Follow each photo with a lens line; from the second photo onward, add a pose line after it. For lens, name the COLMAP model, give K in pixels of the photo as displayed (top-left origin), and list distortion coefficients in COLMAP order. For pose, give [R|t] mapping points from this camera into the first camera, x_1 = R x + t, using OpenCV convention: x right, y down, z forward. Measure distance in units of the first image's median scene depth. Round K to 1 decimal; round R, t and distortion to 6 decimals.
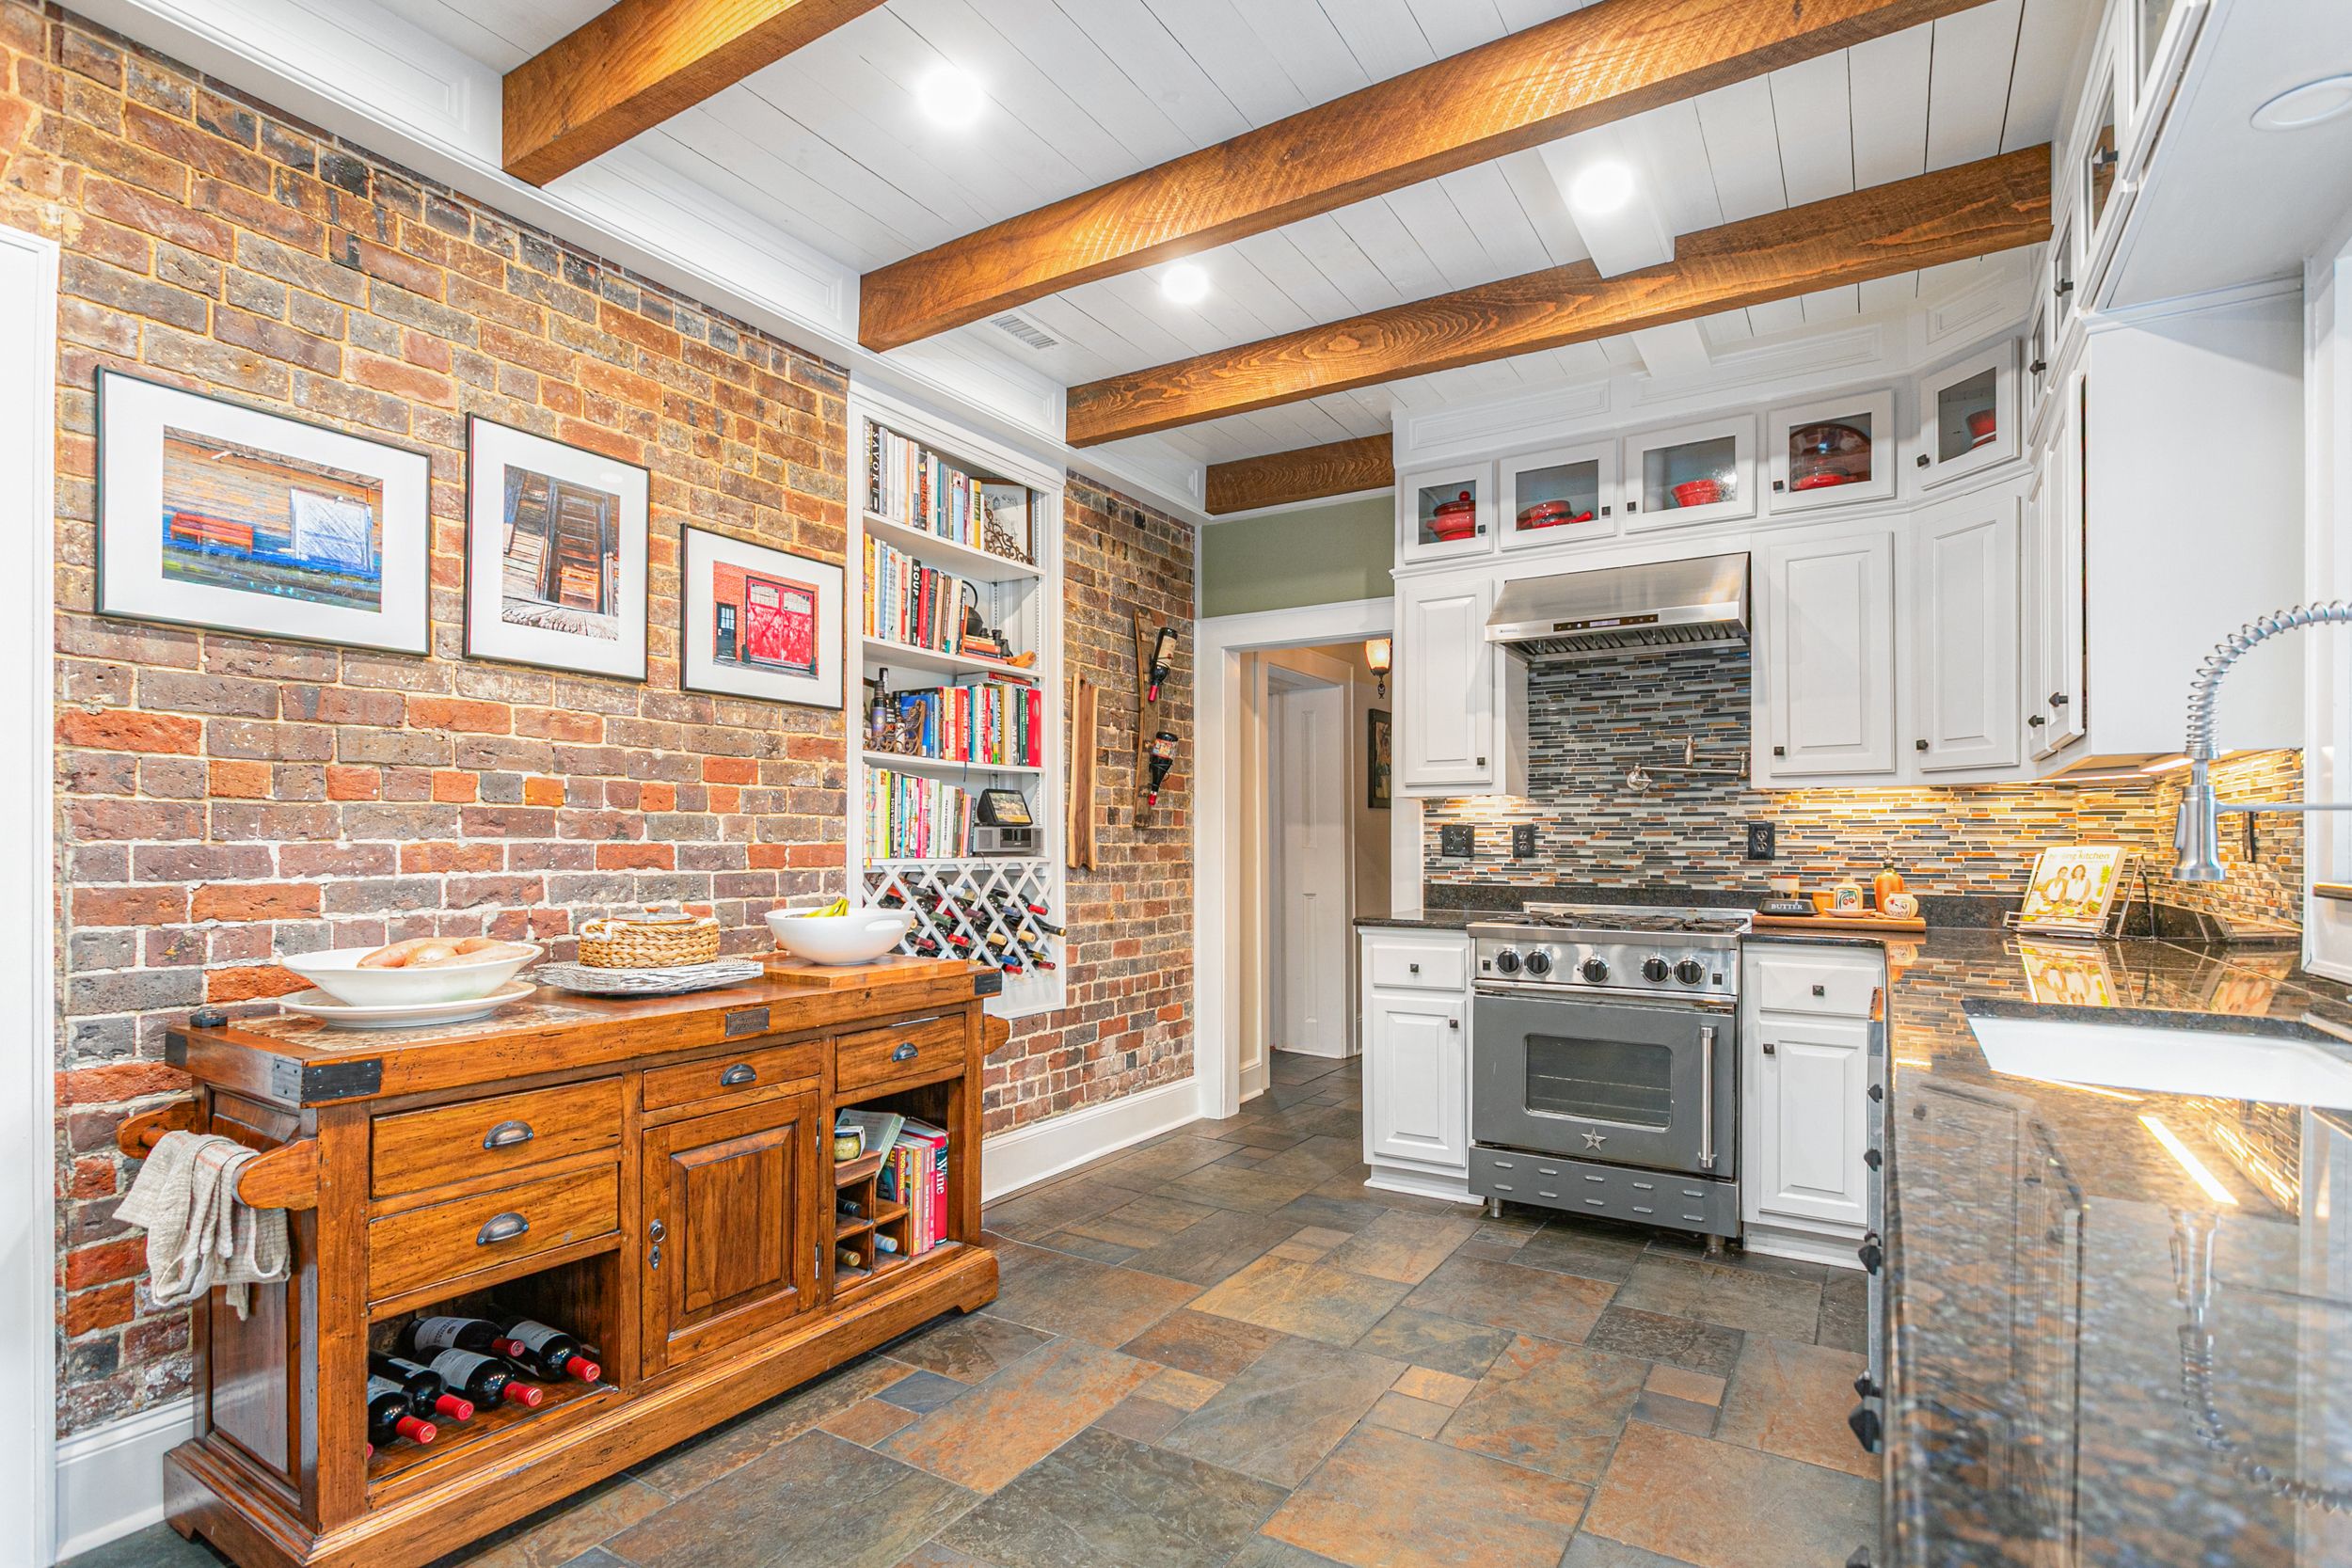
lens RADIAL K [[1150.1, 0, 1170.6], [0, 1150.1, 838.3], [0, 0, 1]] dist [-0.001797, -0.000142]
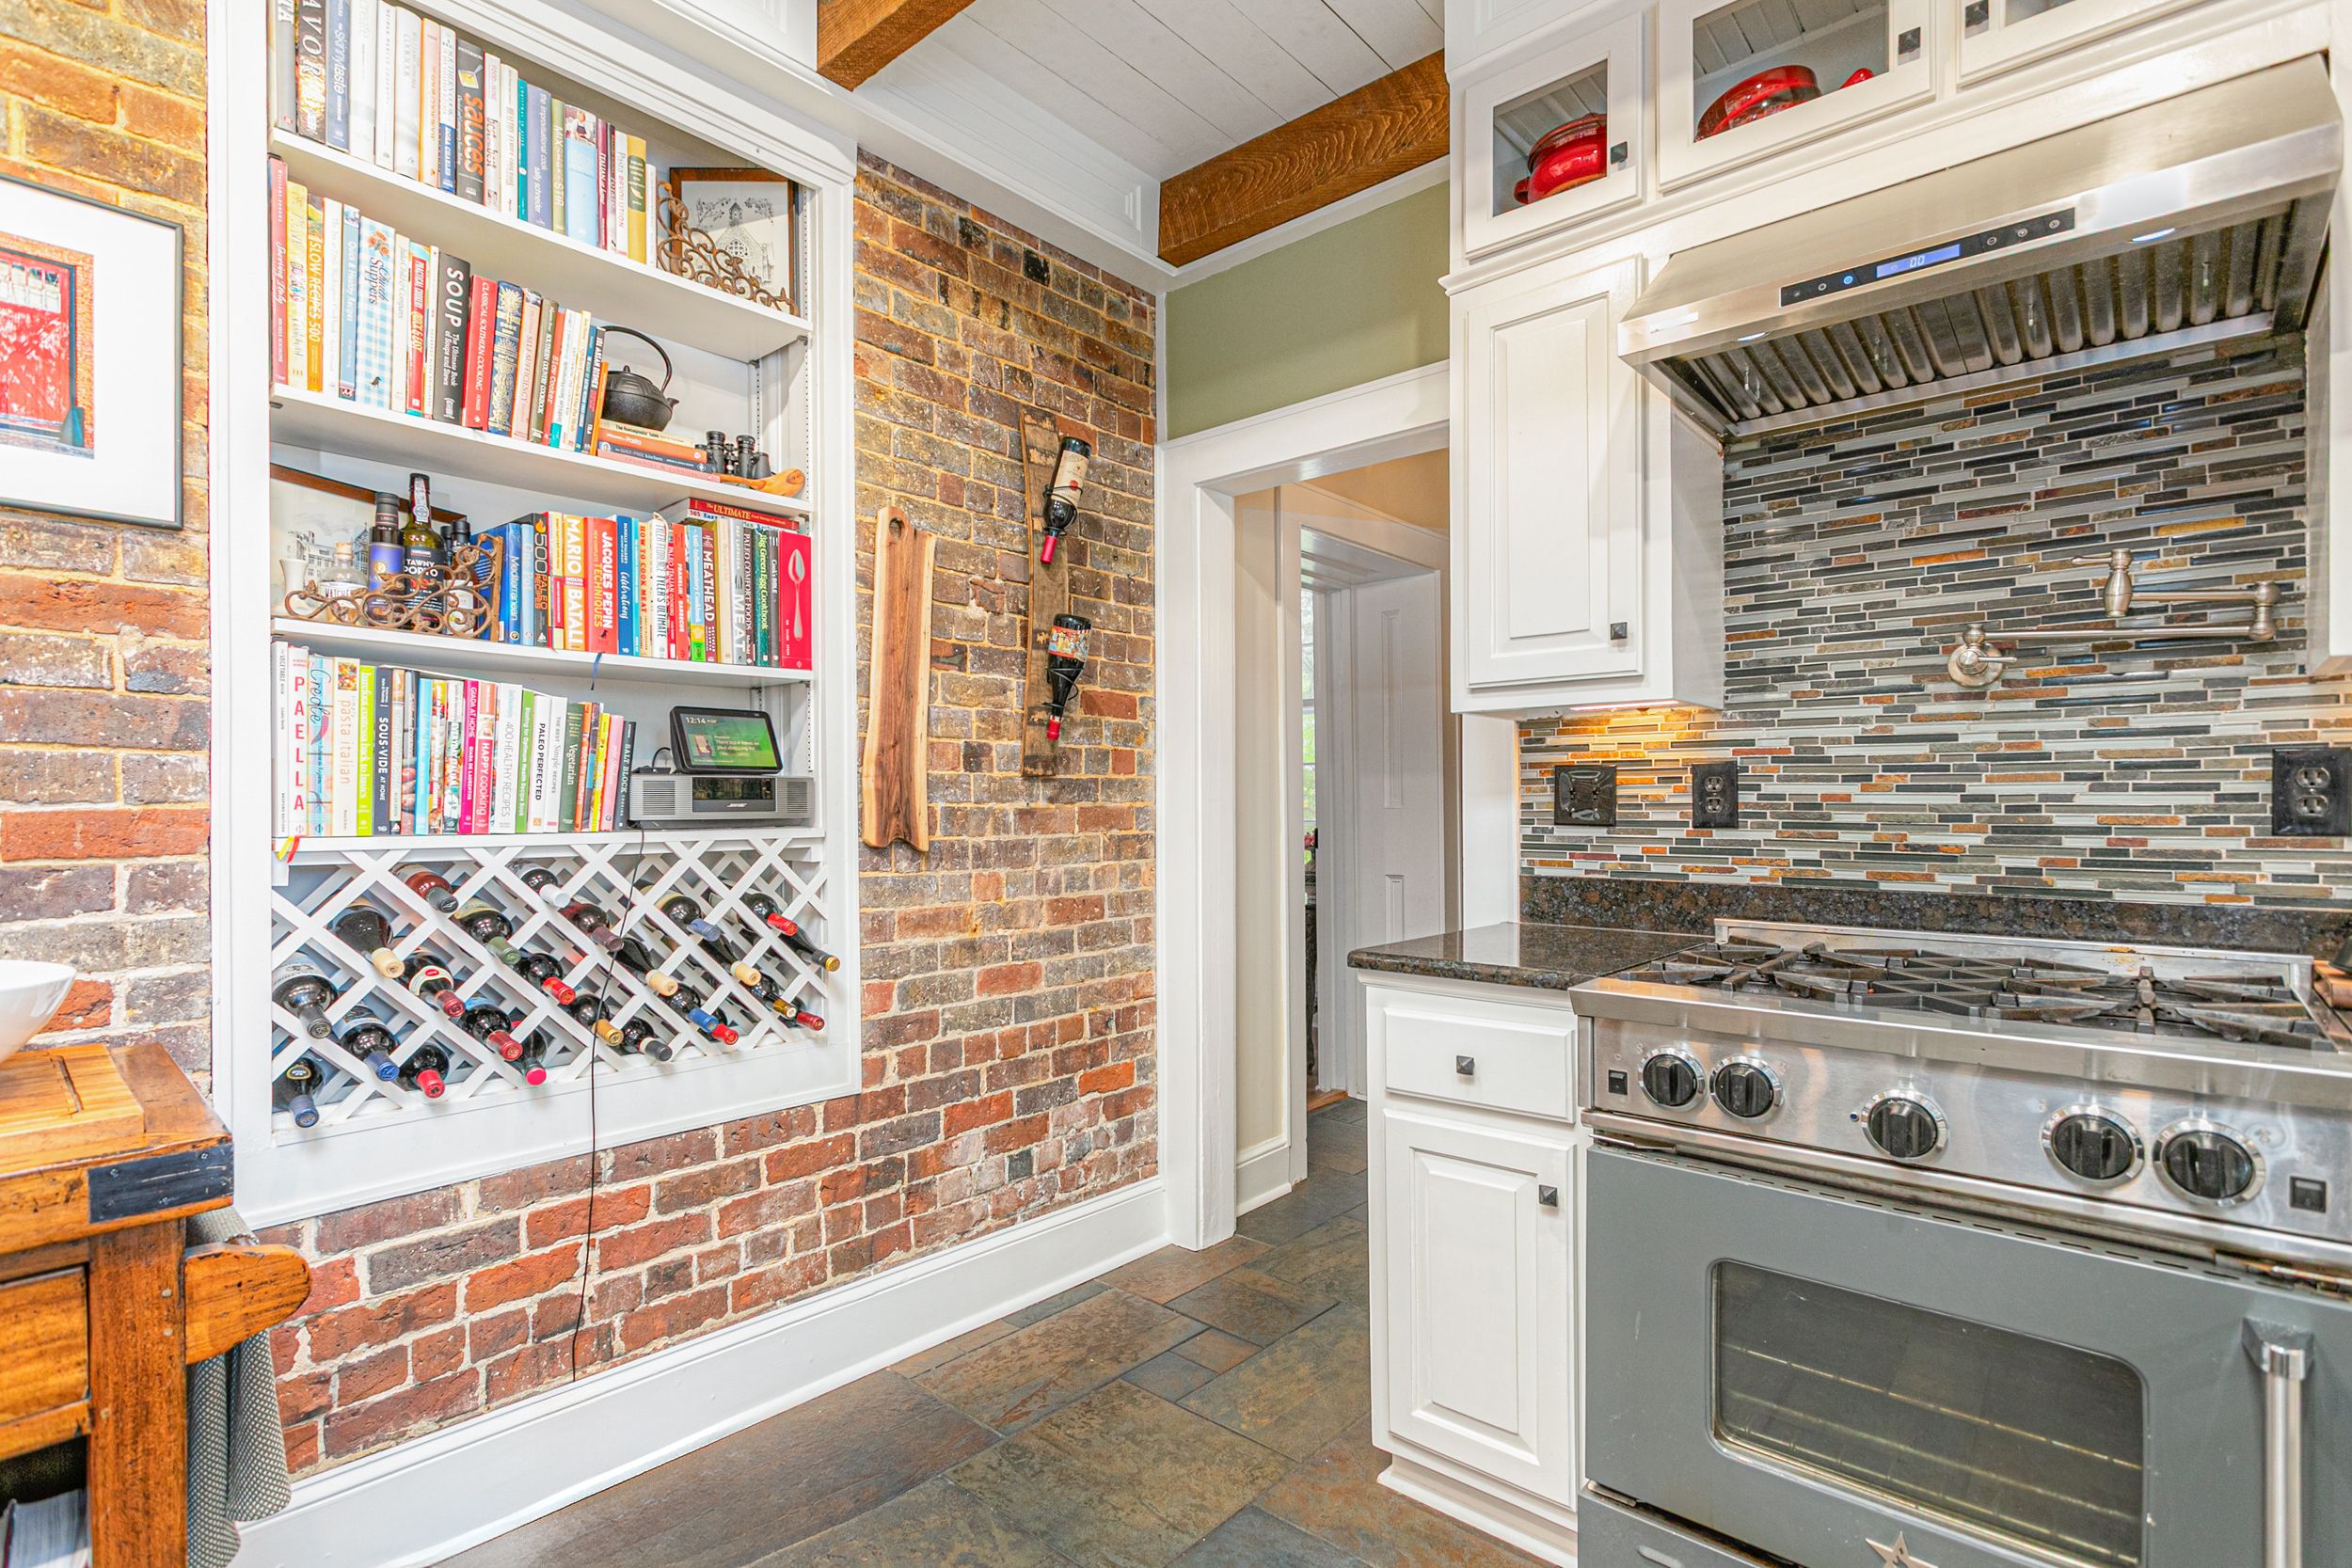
lens RADIAL K [[1115.8, 0, 1174.0], [0, 1115.8, 801.3], [0, 0, 1]] dist [0.002452, 0.000407]
pose [[0.986179, -0.004910, -0.165610, 0.157533], [0.005469, 0.999981, 0.002918, 0.002256], [0.165593, -0.003784, 0.986187, 0.488476]]
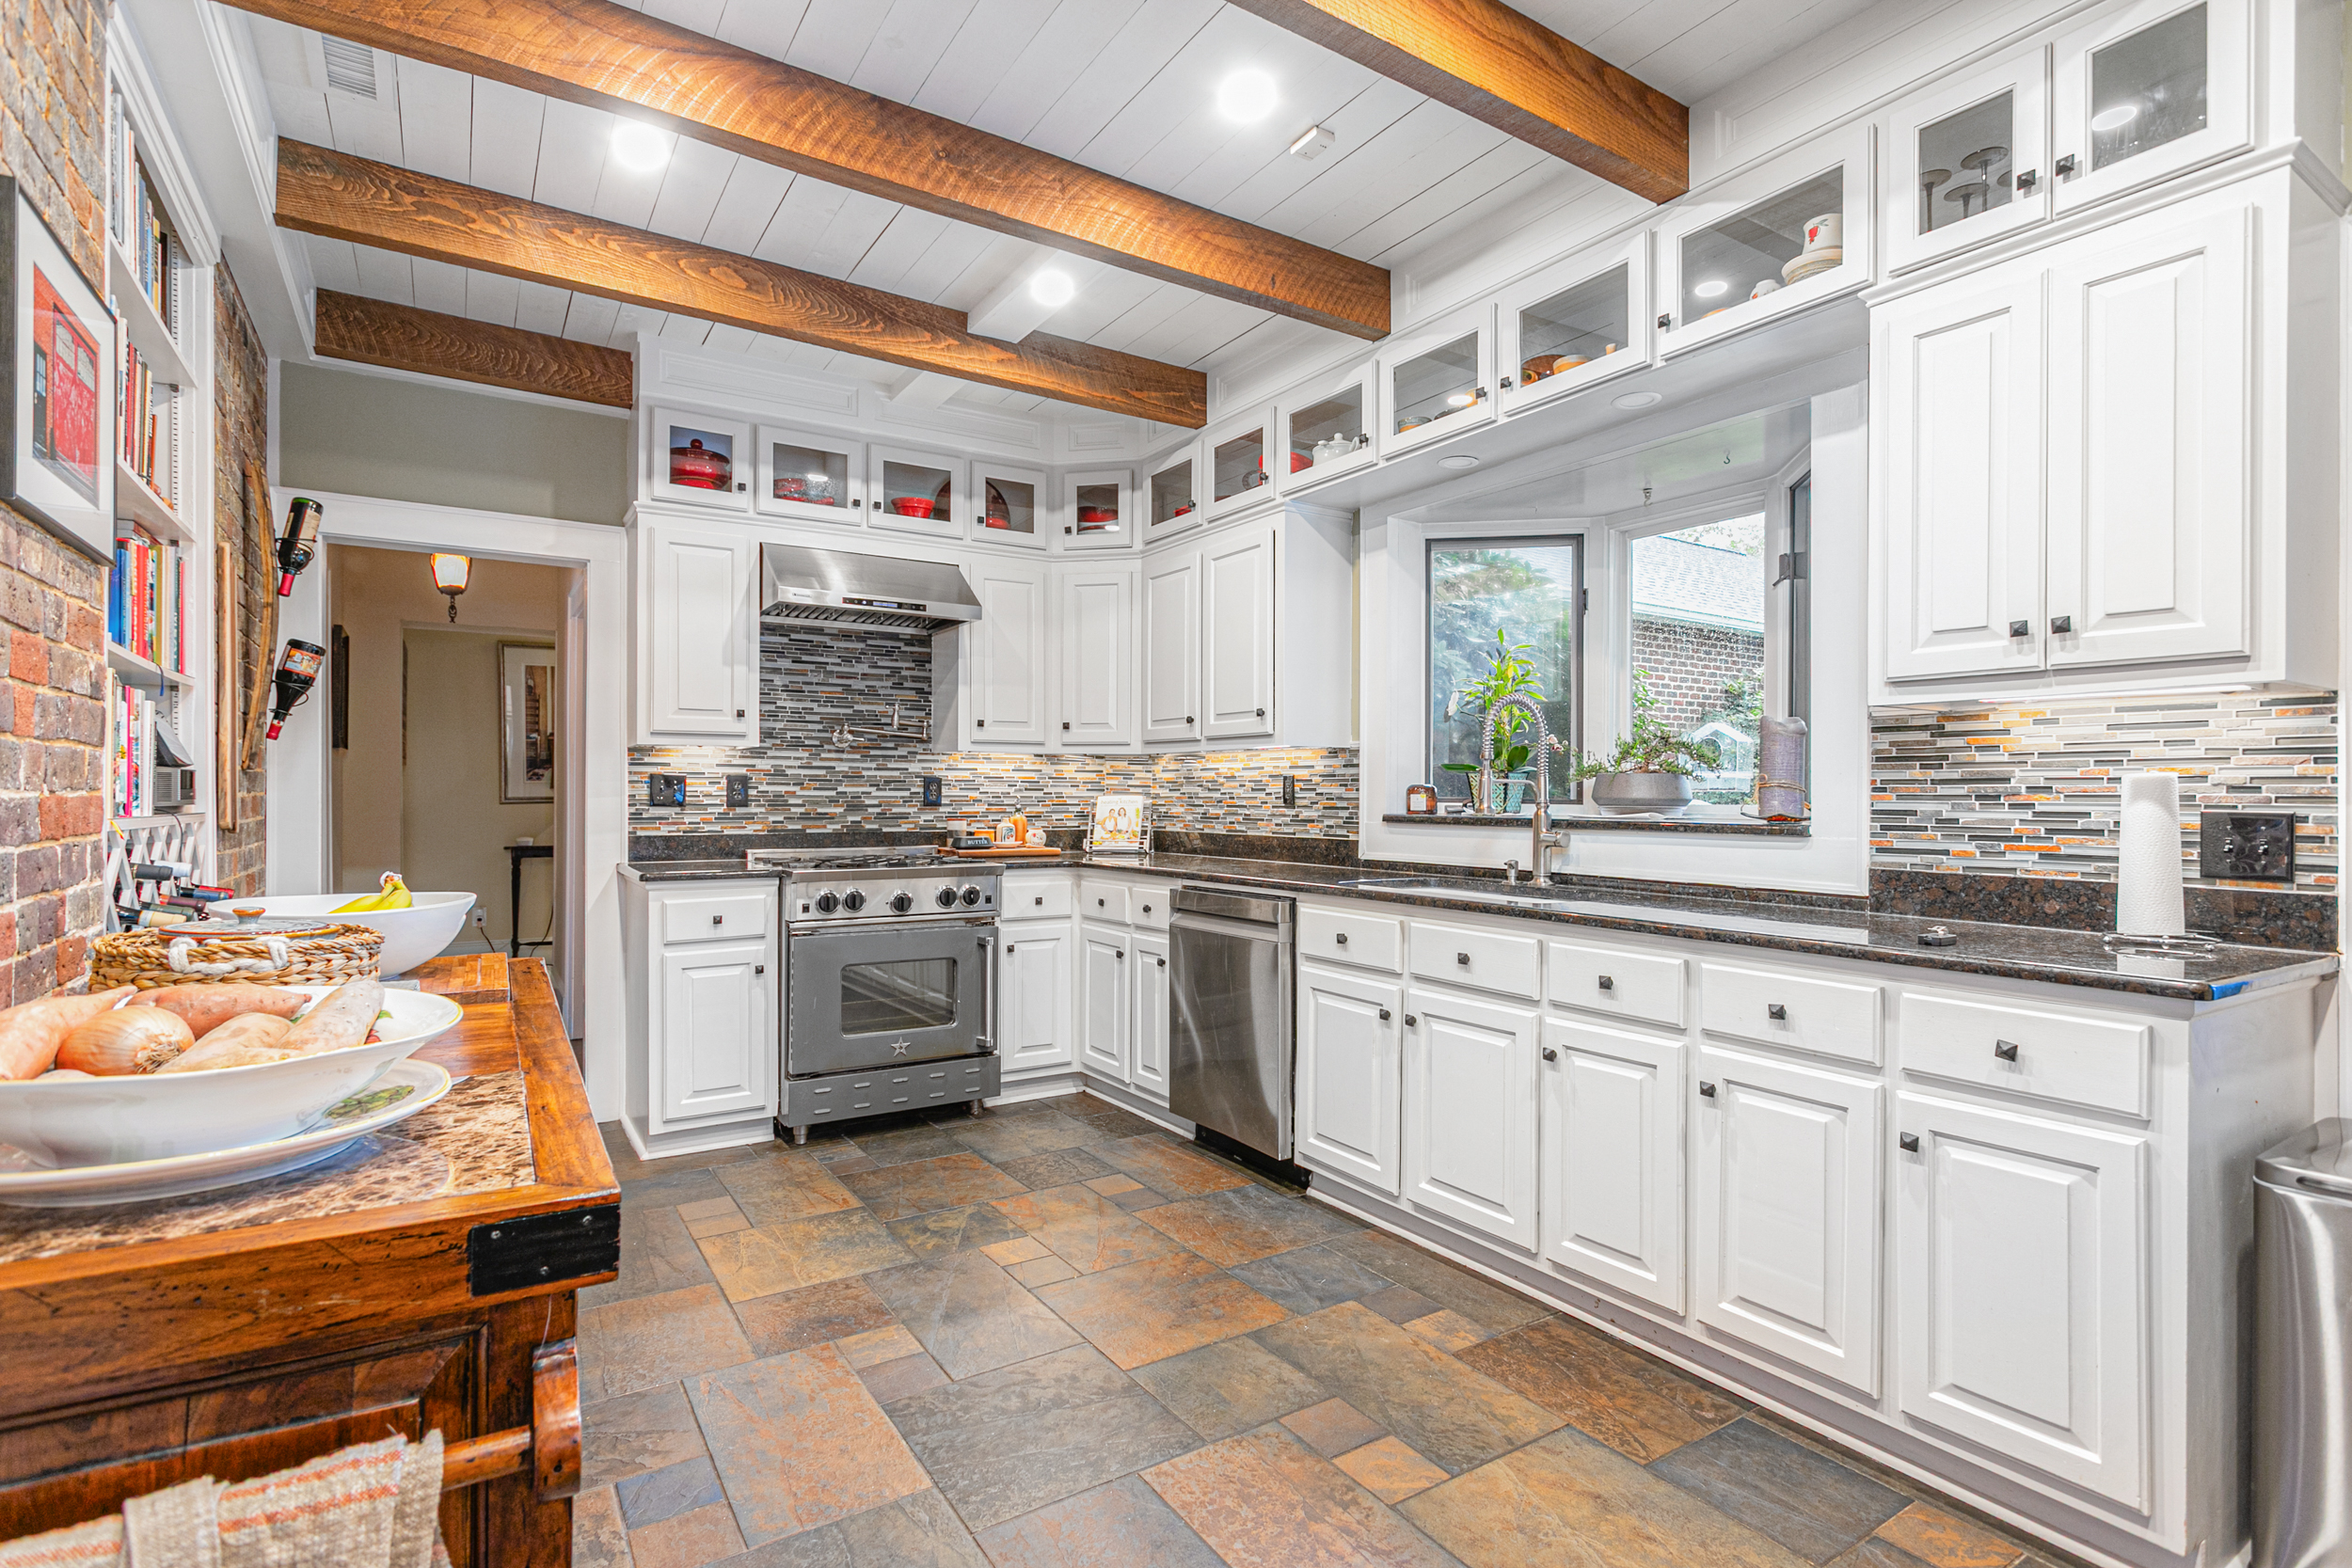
lens RADIAL K [[1126.7, 0, 1173.4], [0, 1126.7, 788.9], [0, 0, 1]] dist [-0.001291, -0.000166]
pose [[0.430448, 0.003285, 0.902609, -0.456099], [-0.006558, 0.999978, -0.000512, -0.001664], [-0.902592, -0.005699, 0.430460, 0.212535]]
